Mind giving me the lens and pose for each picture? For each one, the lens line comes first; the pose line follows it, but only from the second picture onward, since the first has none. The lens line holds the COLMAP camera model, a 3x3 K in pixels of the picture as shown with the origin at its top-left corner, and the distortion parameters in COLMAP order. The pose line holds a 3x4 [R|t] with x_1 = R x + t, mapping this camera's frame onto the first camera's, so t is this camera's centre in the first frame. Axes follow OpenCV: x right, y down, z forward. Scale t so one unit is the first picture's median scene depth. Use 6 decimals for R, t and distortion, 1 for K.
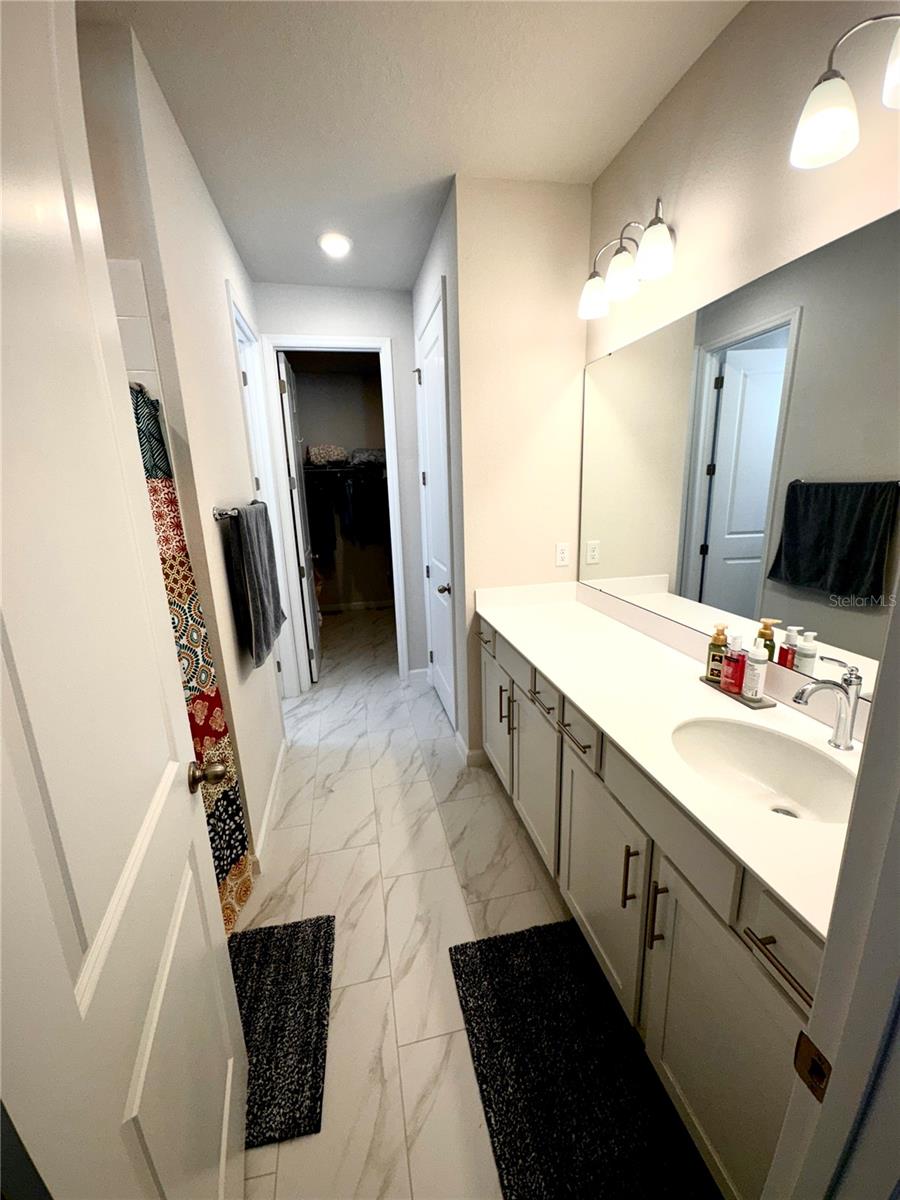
lens RADIAL K [[477.9, 0, 450.0], [0, 477.9, 600.0], [0, 0, 1]] dist [0.002072, 0.000519]
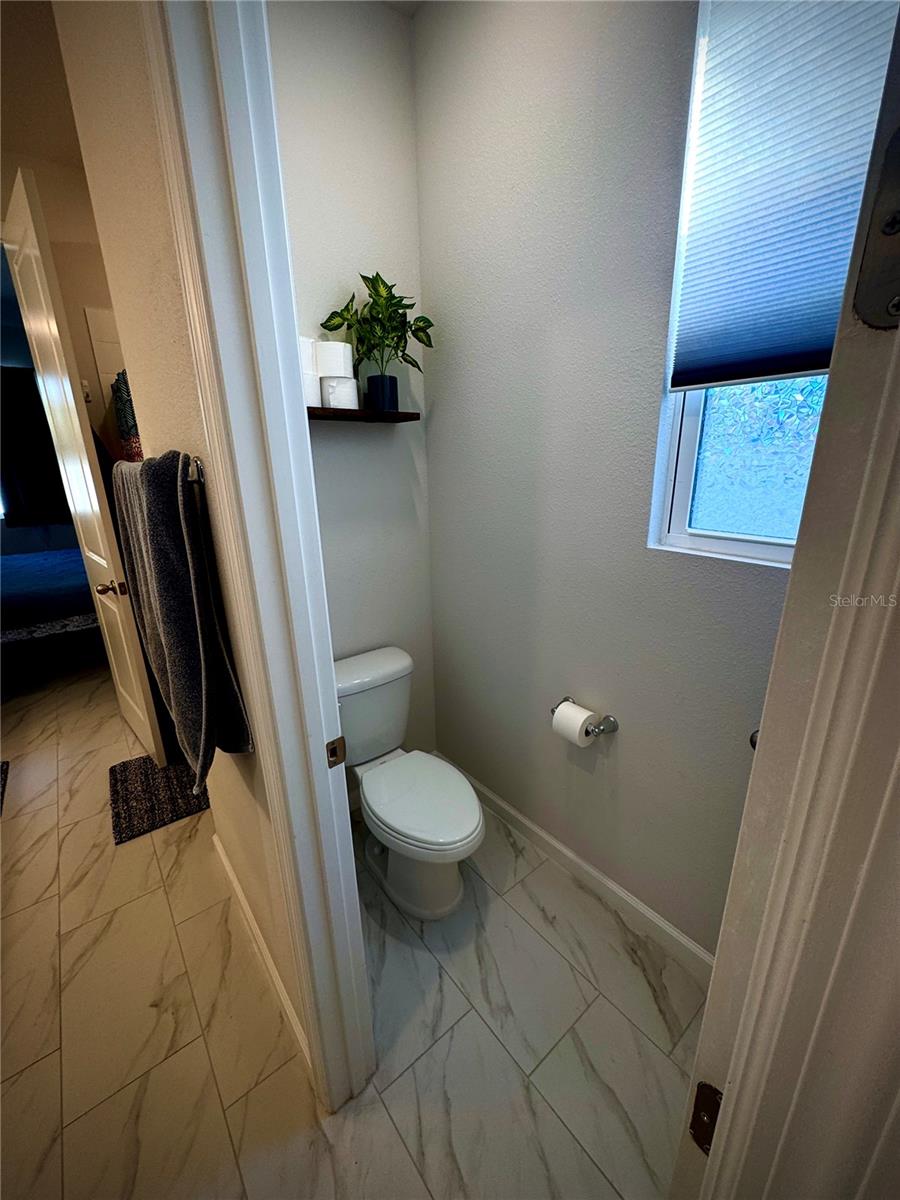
lens RADIAL K [[477.9, 0, 450.0], [0, 477.9, 600.0], [0, 0, 1]] dist [0.002072, 0.000519]
pose [[-0.895569, 0.176241, -0.408529, -0.592332], [-0.059189, 0.862847, 0.501989, -0.436805], [0.440969, 0.473746, -0.762307, 1.959529]]
